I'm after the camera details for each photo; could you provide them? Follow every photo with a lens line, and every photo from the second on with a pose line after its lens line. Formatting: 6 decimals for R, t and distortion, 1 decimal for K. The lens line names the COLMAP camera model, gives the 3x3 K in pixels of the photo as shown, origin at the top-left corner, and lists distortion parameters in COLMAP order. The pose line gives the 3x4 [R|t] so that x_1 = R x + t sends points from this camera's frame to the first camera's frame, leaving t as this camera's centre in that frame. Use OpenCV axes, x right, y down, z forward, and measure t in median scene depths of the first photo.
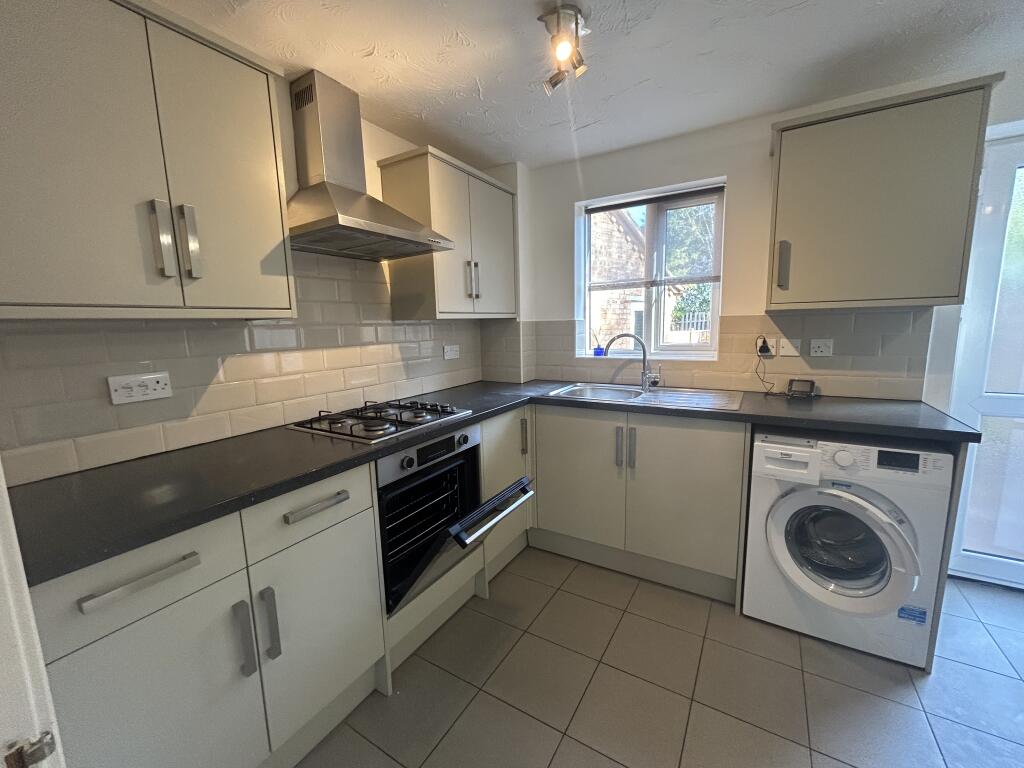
lens RADIAL K [[415.4, 0, 510.7], [0, 415.4, 382.9], [0, 0, 1]] dist [-0.001841, -0.000236]
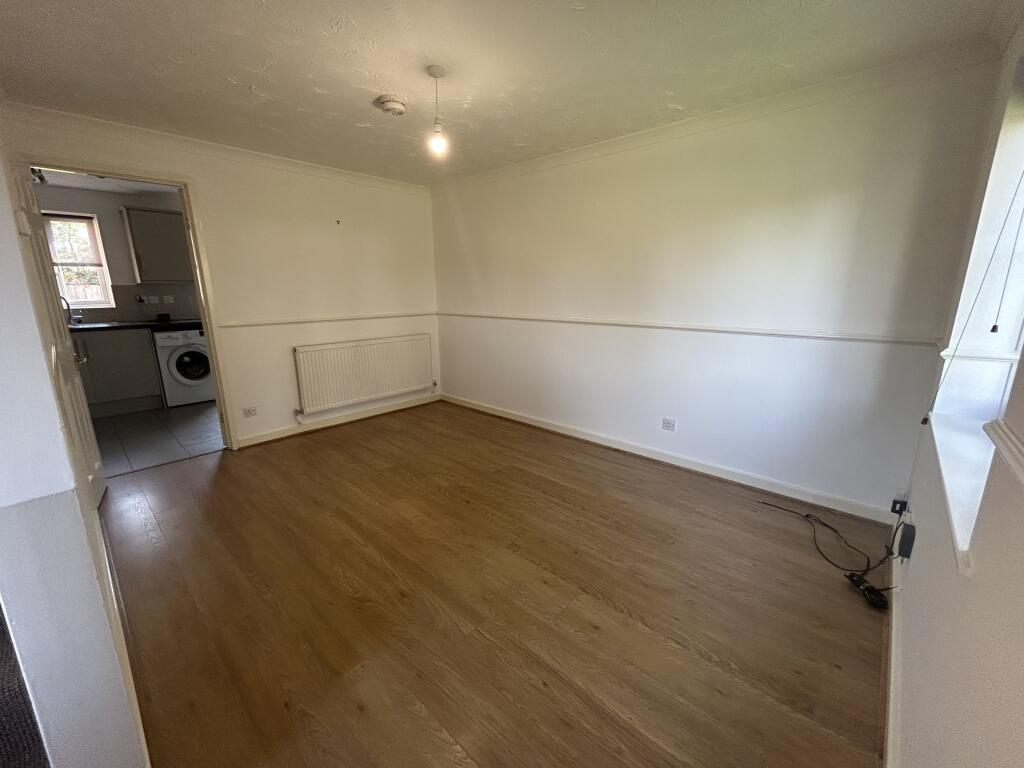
lens RADIAL K [[415.4, 0, 509.6], [0, 415.4, 381.0], [0, 0, 1]] dist [-0.001841, -0.000236]
pose [[0.184340, -0.198980, 0.962510, -1.271317], [0.143925, 0.974201, 0.173832, 0.238070], [-0.972268, 0.106485, 0.208222, -1.360447]]
